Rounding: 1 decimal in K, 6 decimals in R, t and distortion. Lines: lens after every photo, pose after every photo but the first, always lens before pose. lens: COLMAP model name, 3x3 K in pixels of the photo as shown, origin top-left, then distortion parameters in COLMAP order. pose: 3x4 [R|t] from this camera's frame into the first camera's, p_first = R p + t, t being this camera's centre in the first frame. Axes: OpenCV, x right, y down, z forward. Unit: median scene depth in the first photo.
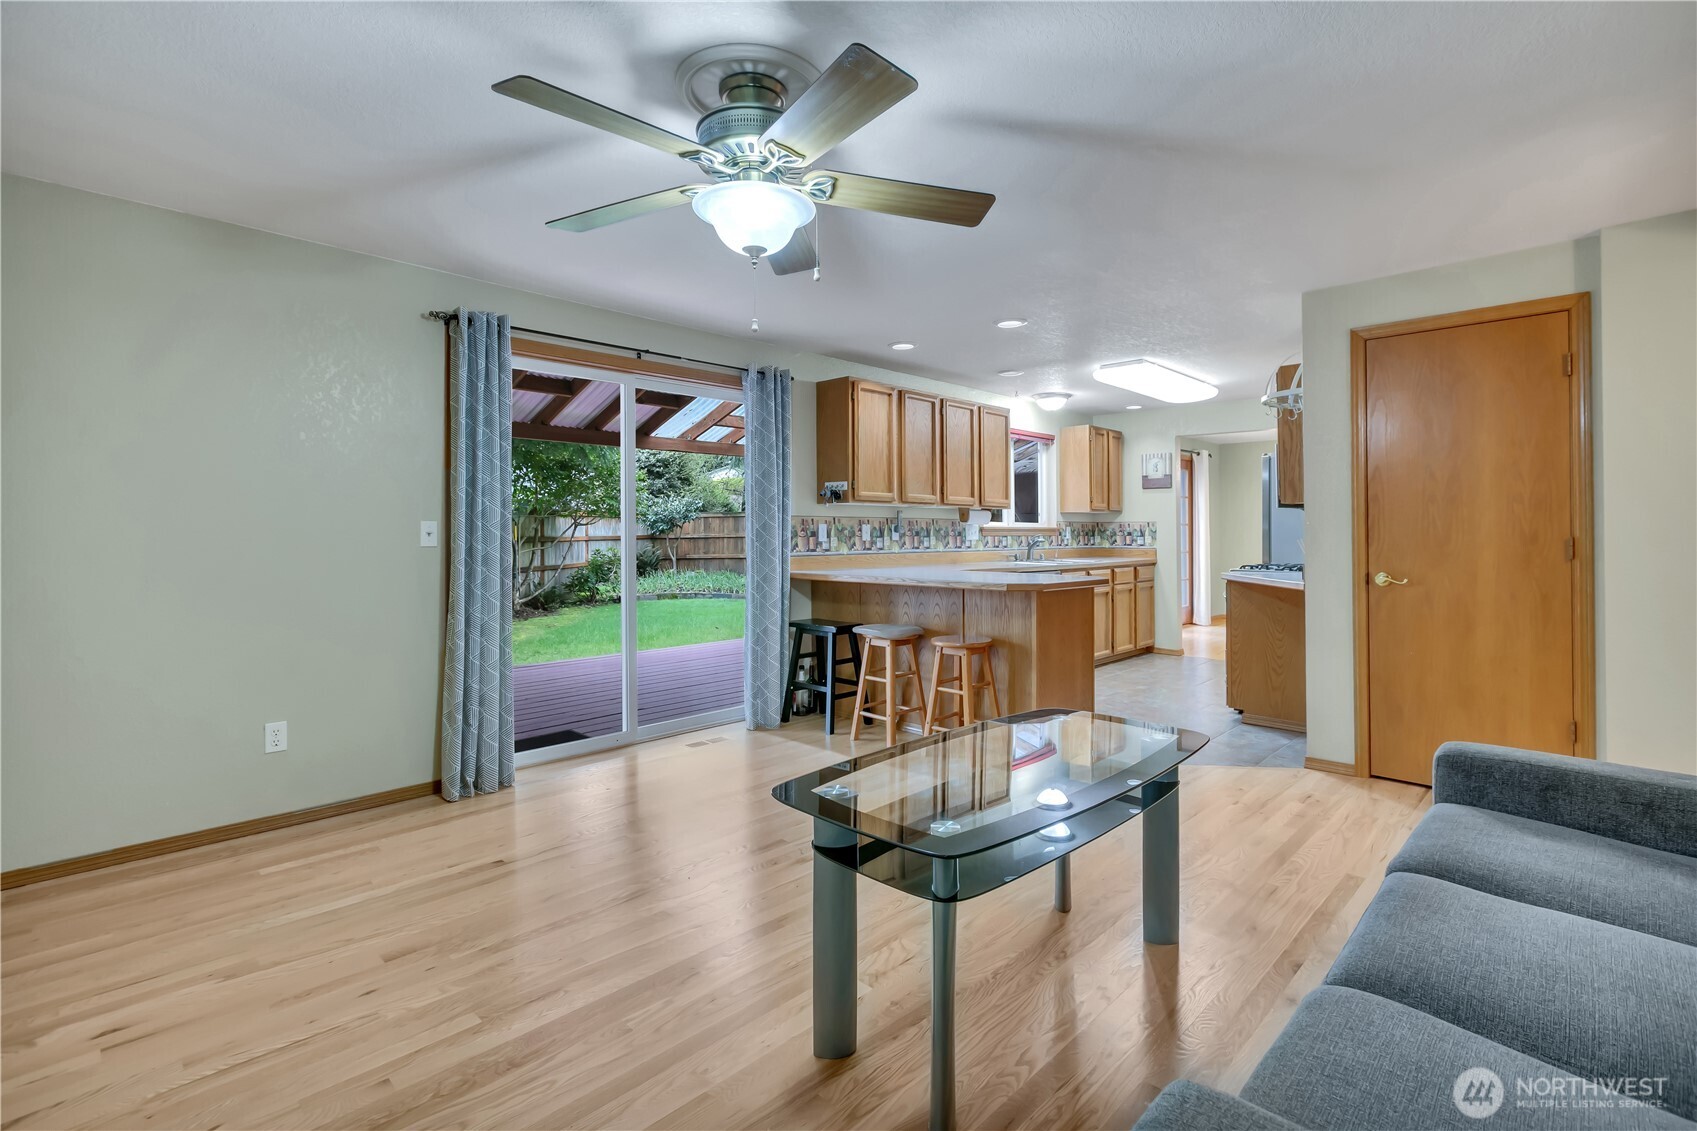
lens RADIAL K [[763.5, 0, 826.2], [0, 763.5, 539.7], [0, 0, 1]] dist [0.000293, 0.000284]
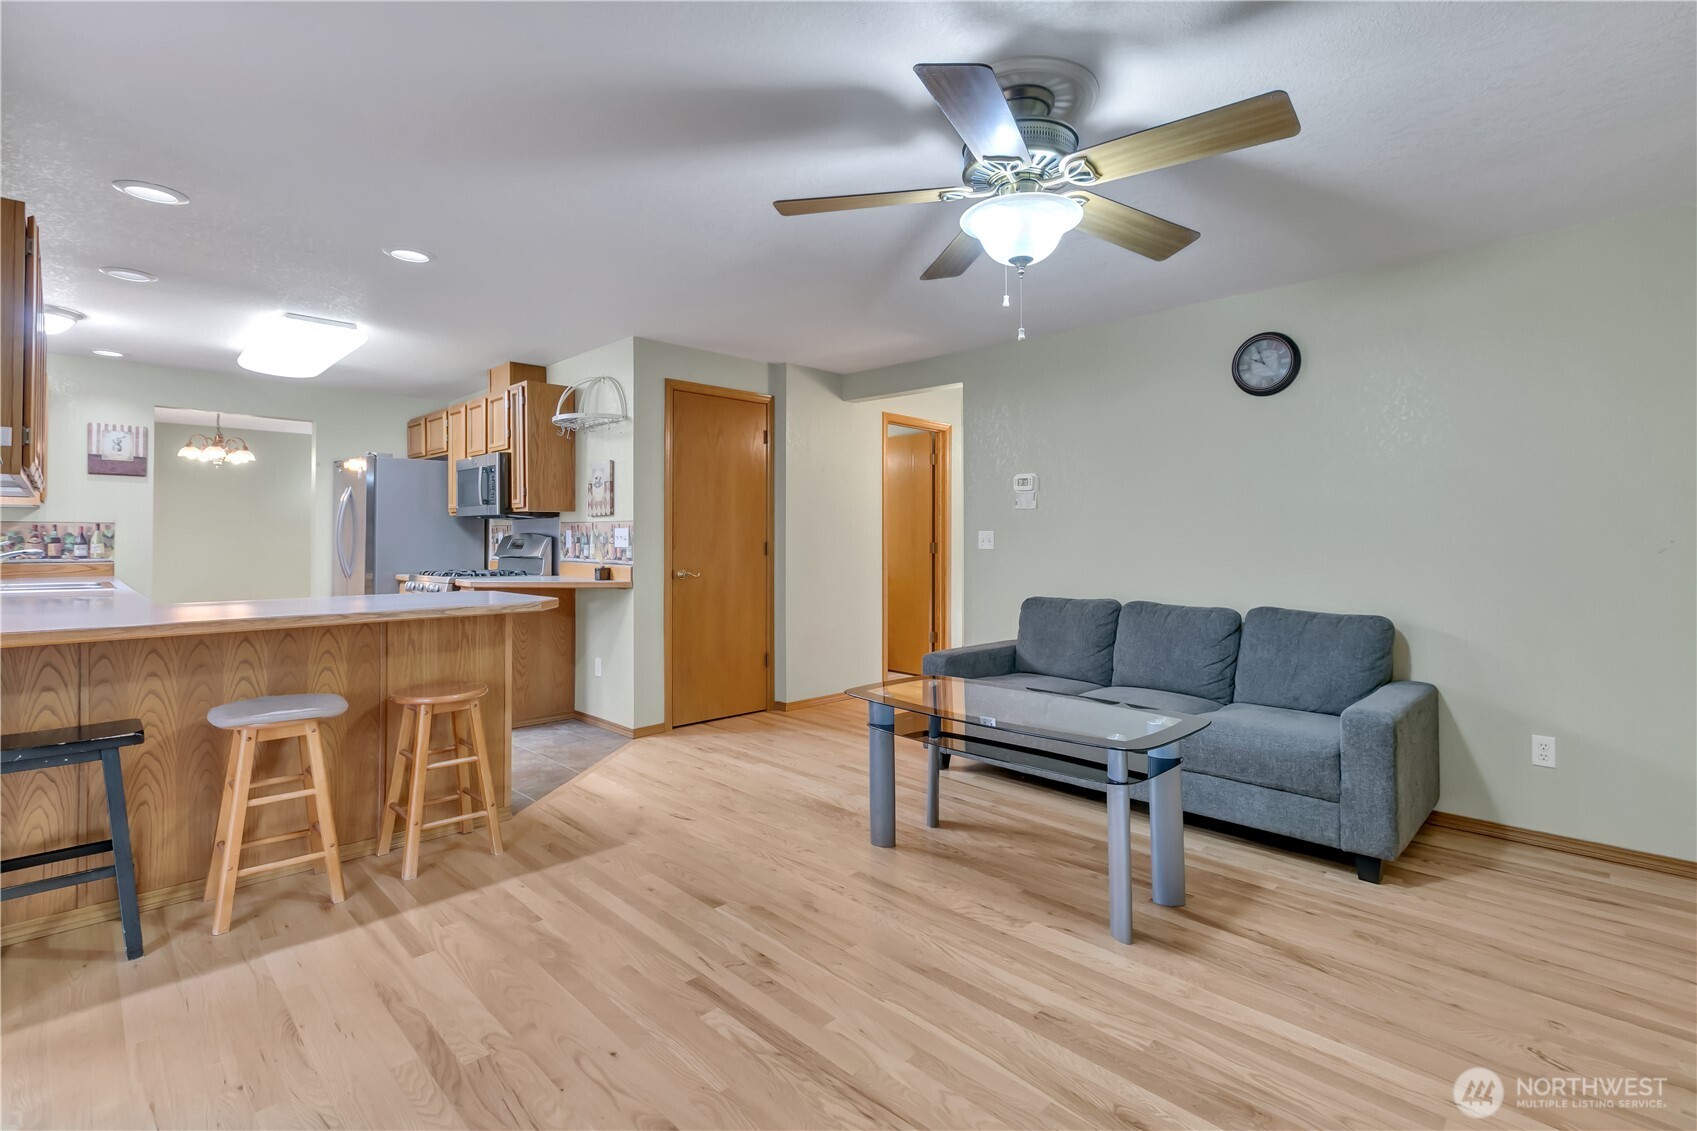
lens RADIAL K [[794.2, 0, 877.8], [0, 794.2, 530.1], [0, 0, 1]] dist [-0.000821, -0.000217]
pose [[-0.019347, 0.011822, 0.999743, -0.570471], [0.008135, 0.999899, -0.011666, -0.005455], [-0.999780, 0.007907, -0.019441, 0.609206]]
